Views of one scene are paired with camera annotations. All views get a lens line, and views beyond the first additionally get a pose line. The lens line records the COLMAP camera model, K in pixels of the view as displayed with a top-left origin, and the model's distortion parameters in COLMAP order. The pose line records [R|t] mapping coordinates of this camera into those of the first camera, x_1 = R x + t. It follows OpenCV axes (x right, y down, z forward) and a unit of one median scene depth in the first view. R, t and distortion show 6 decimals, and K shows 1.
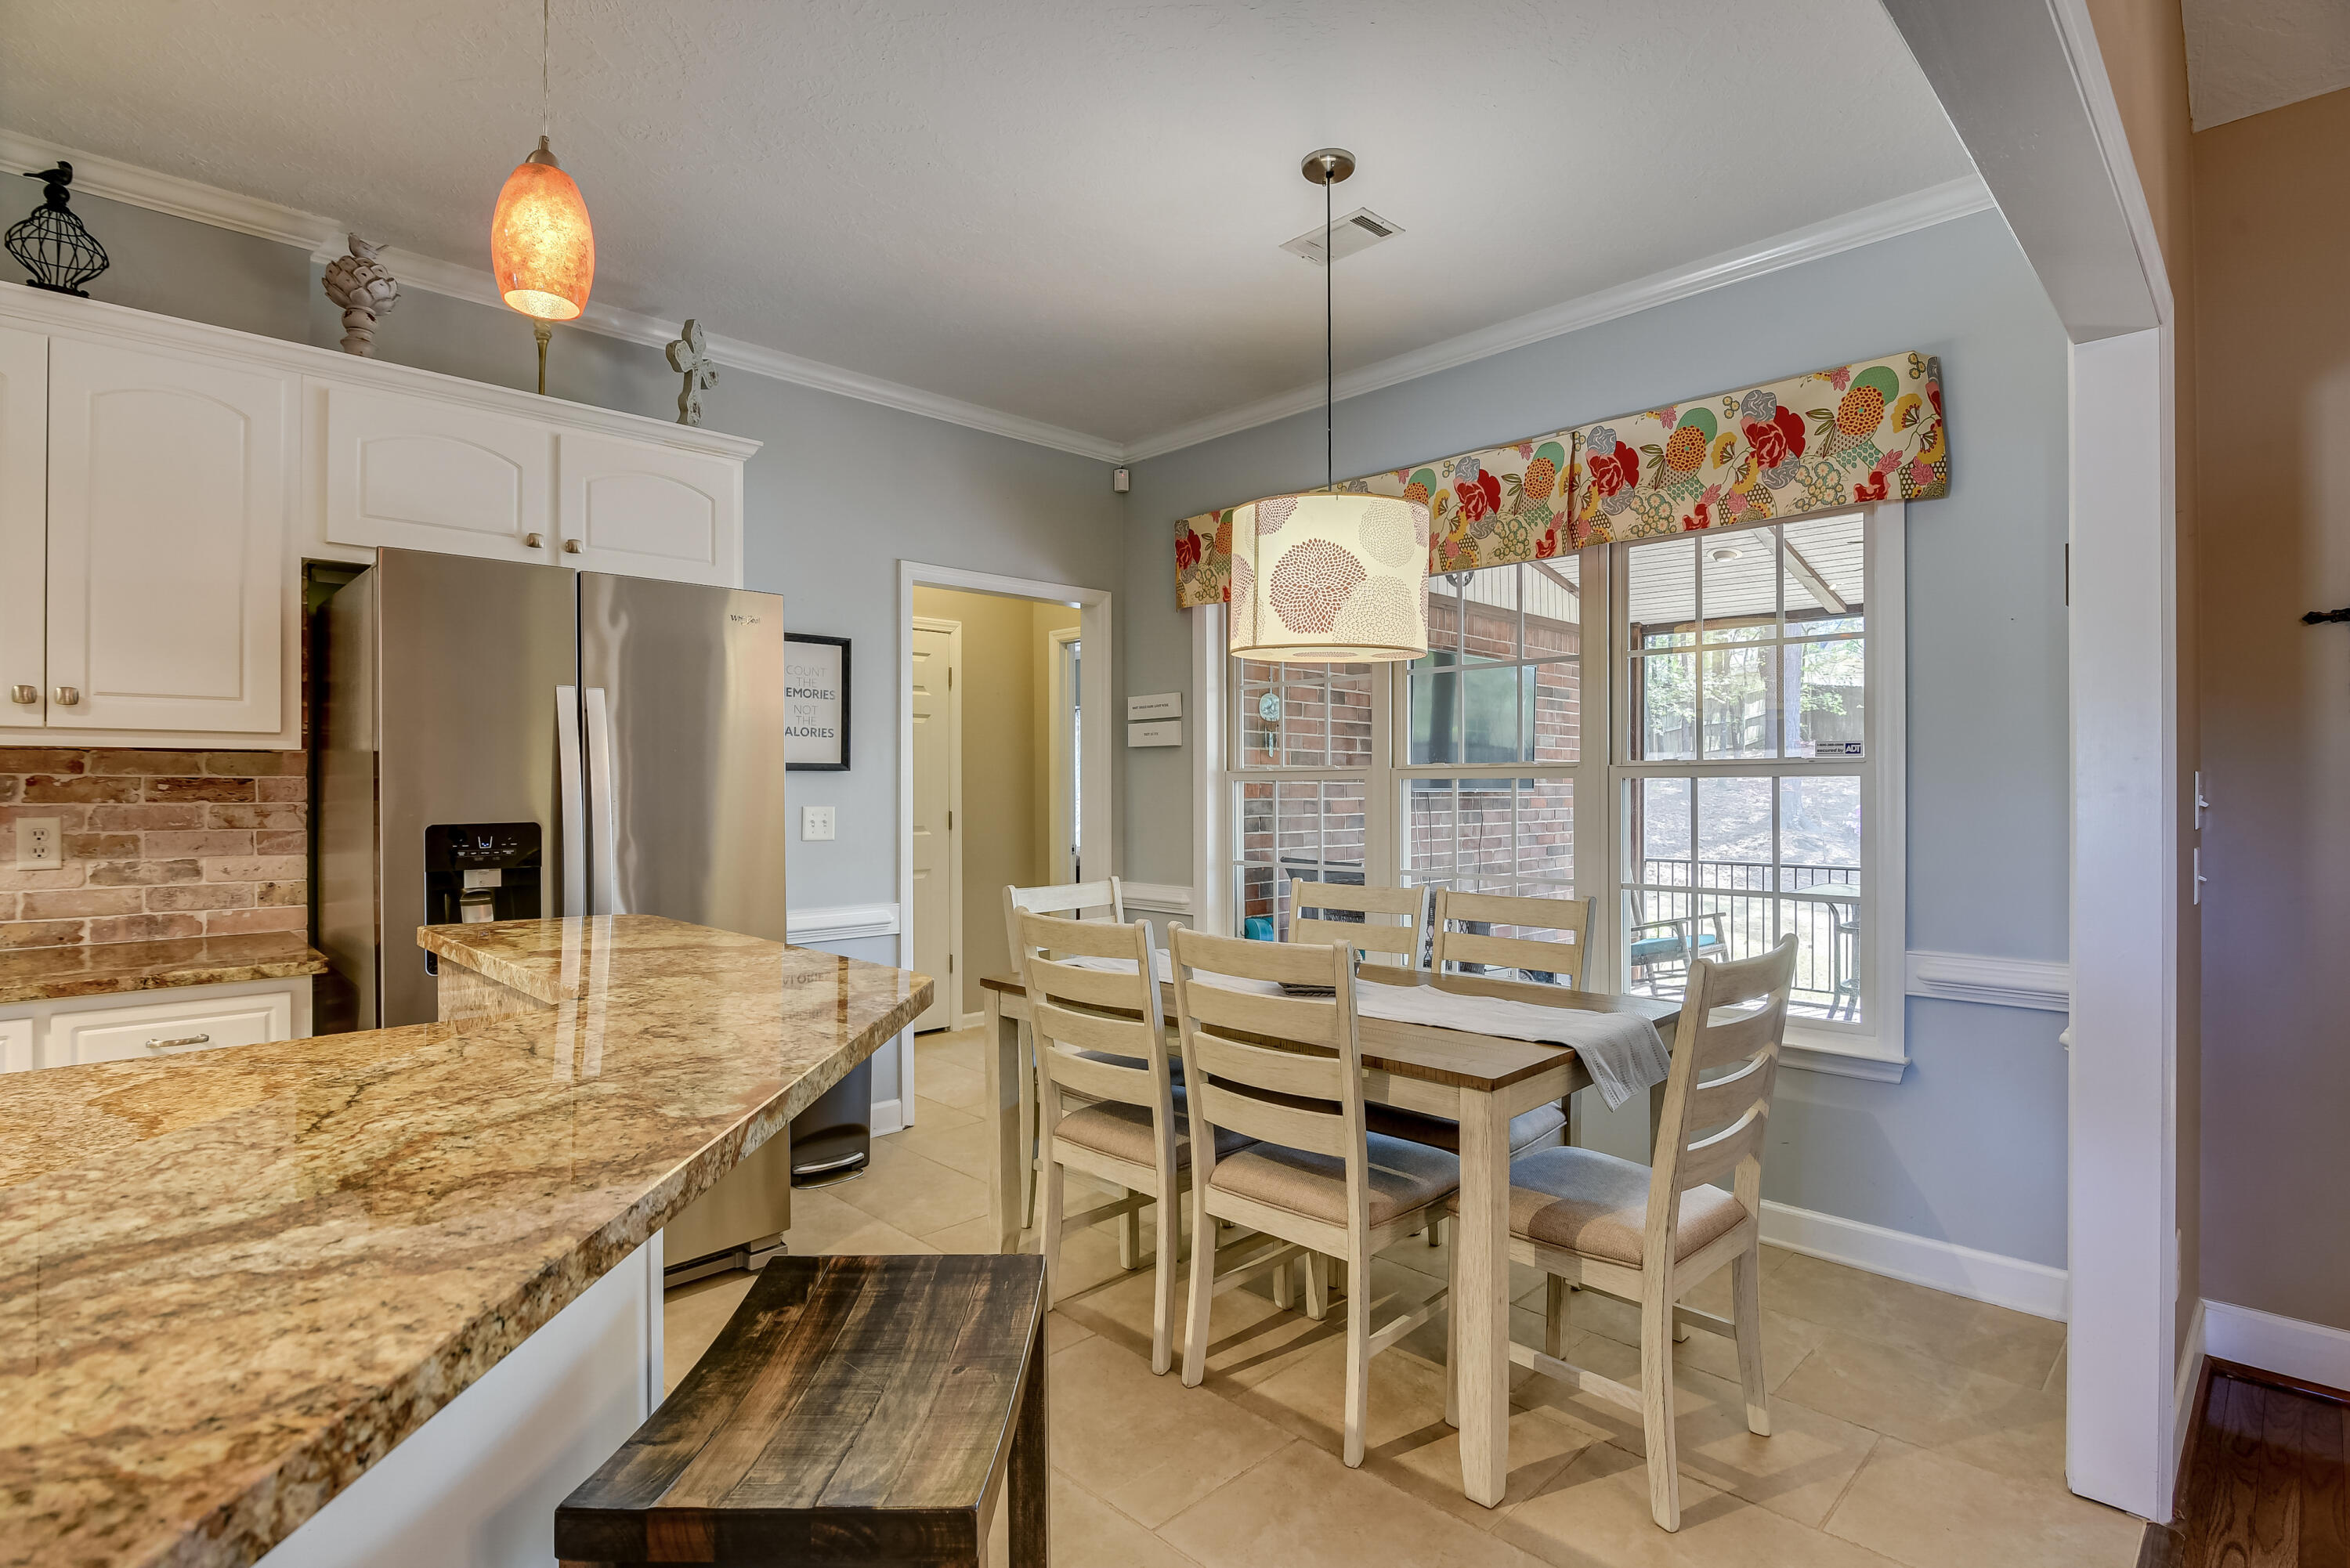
lens RADIAL K [[1145.7, 0, 1185.5], [0, 1145.7, 785.9], [0, 0, 1]] dist [-0.017372, -0.000458]
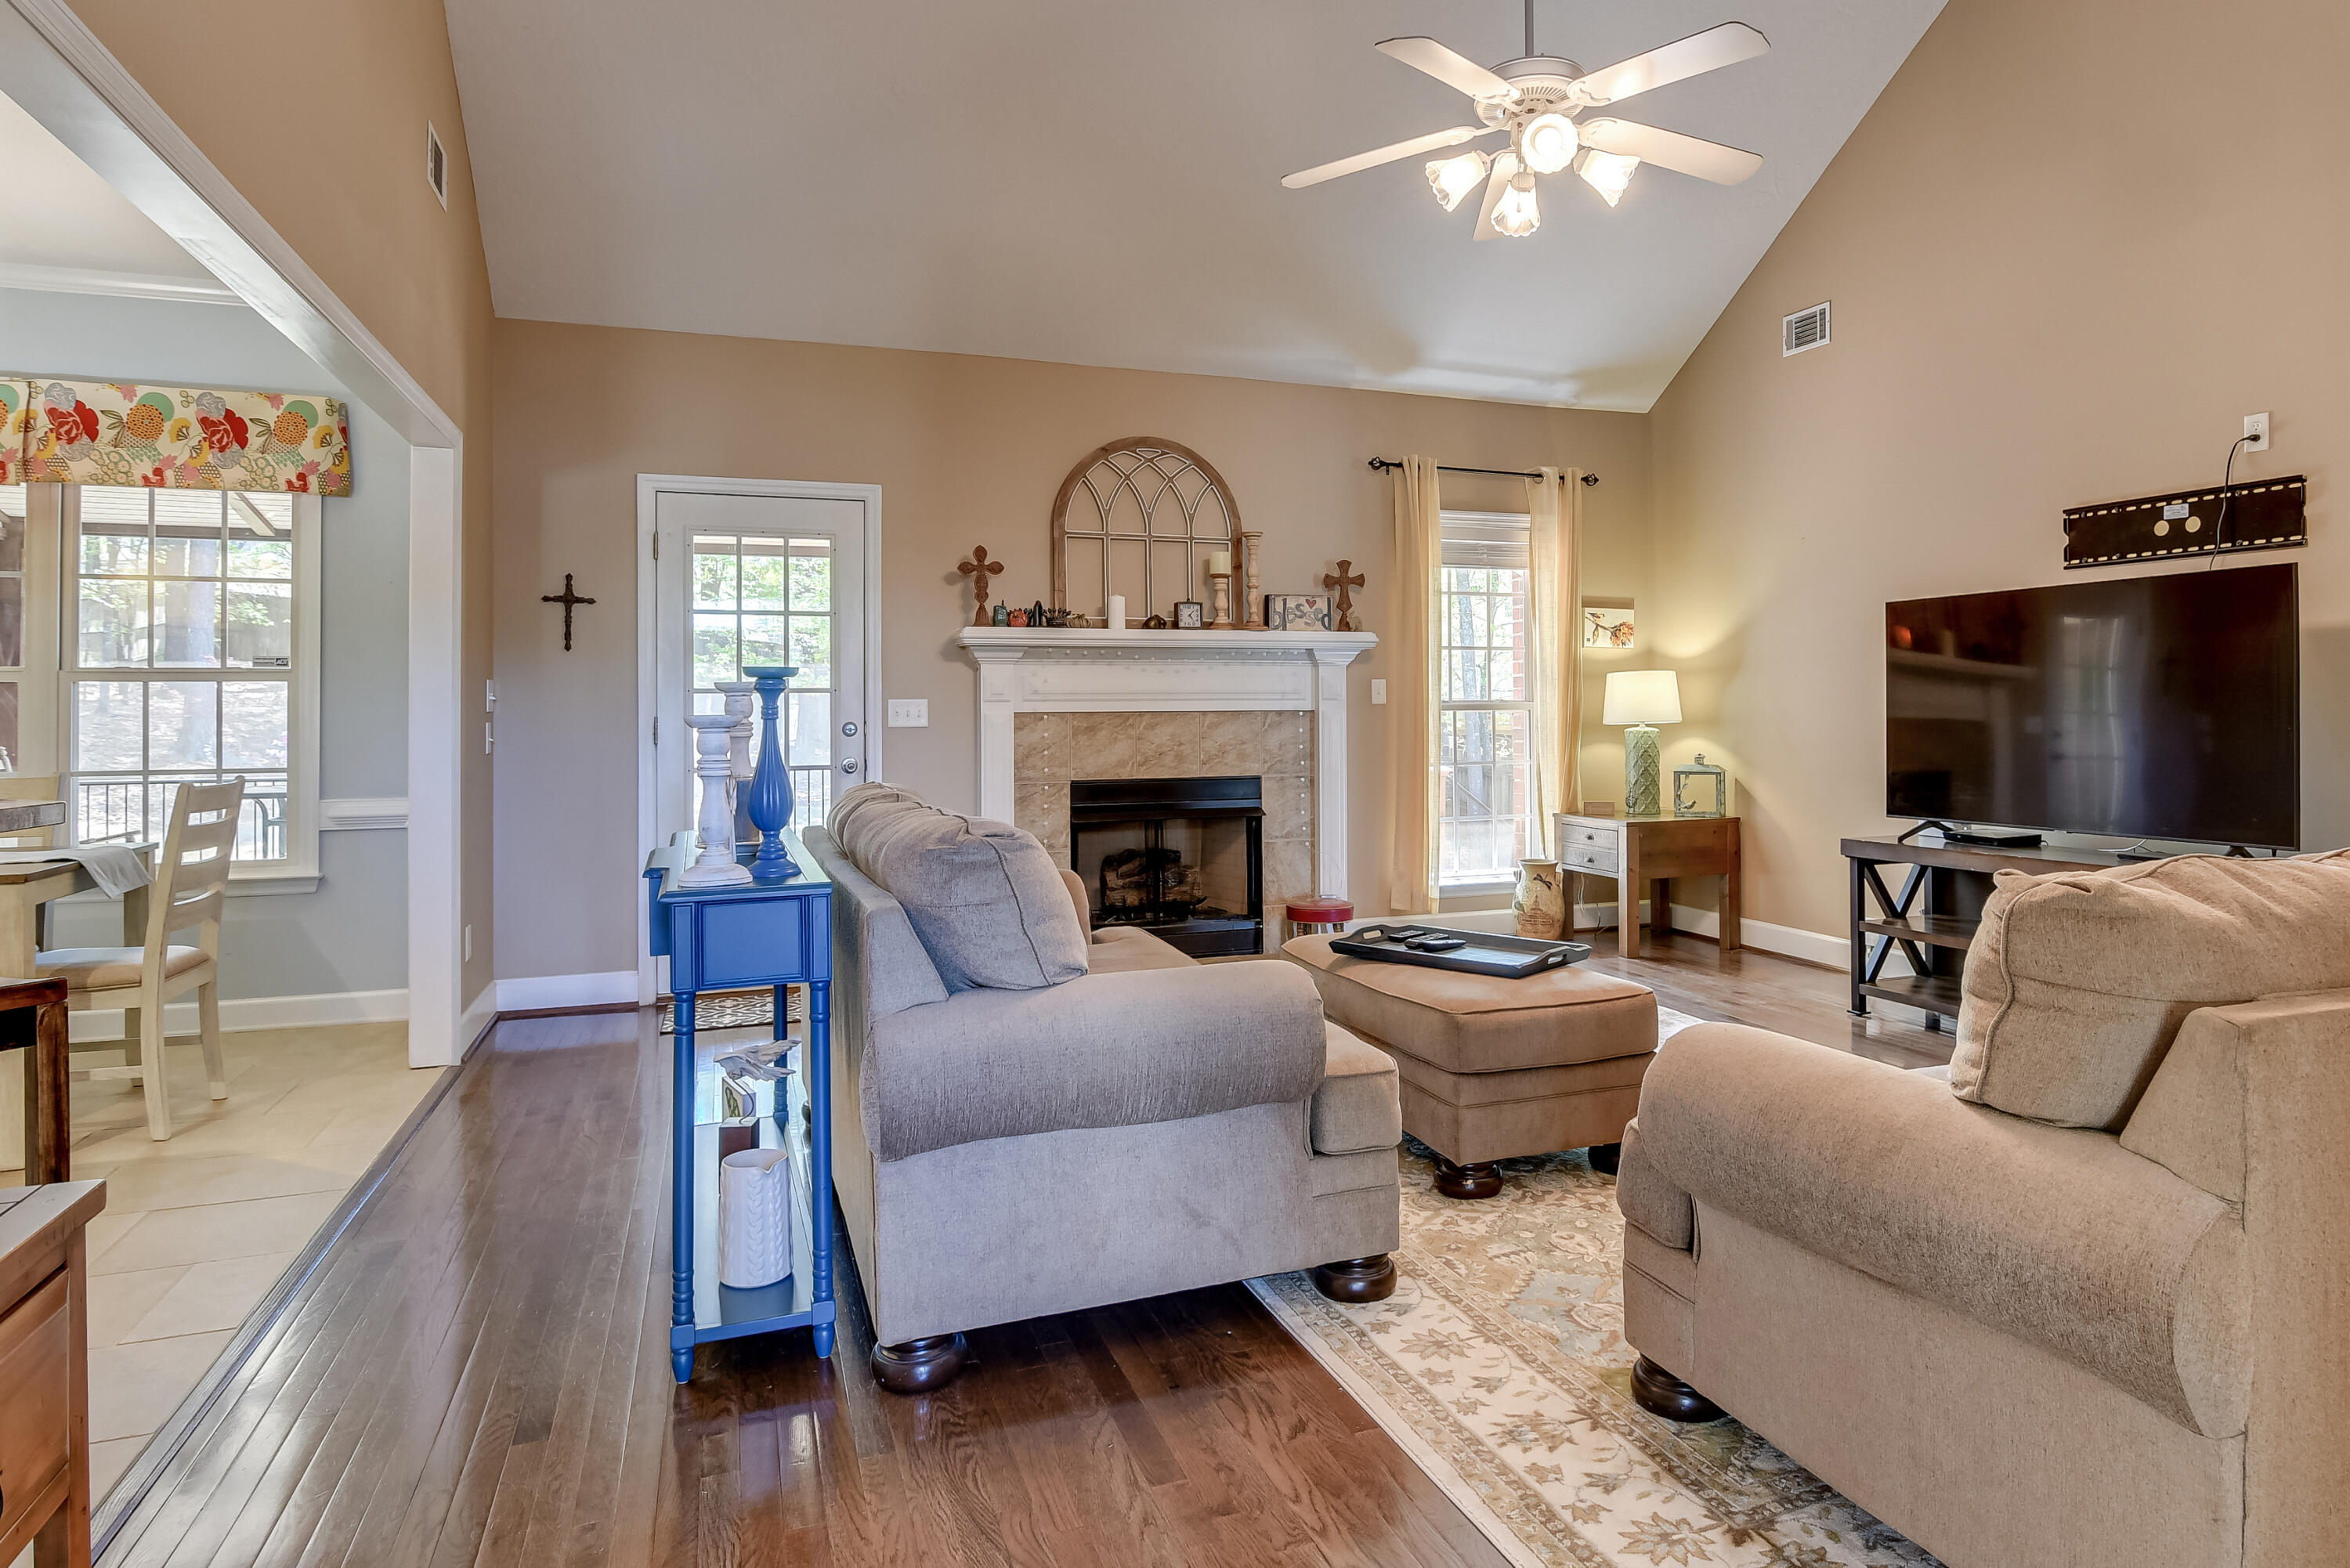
lens RADIAL K [[1382.9, 0, 1265.7], [0, 1382.9, 690.3], [0, 0, 1]] dist [-0.008482, -0.001778]
pose [[0.405453, 0.012372, 0.914032, -0.497427], [0.004827, 0.999865, -0.015675, 0.036374], [-0.914103, 0.010768, 0.405339, -0.837366]]
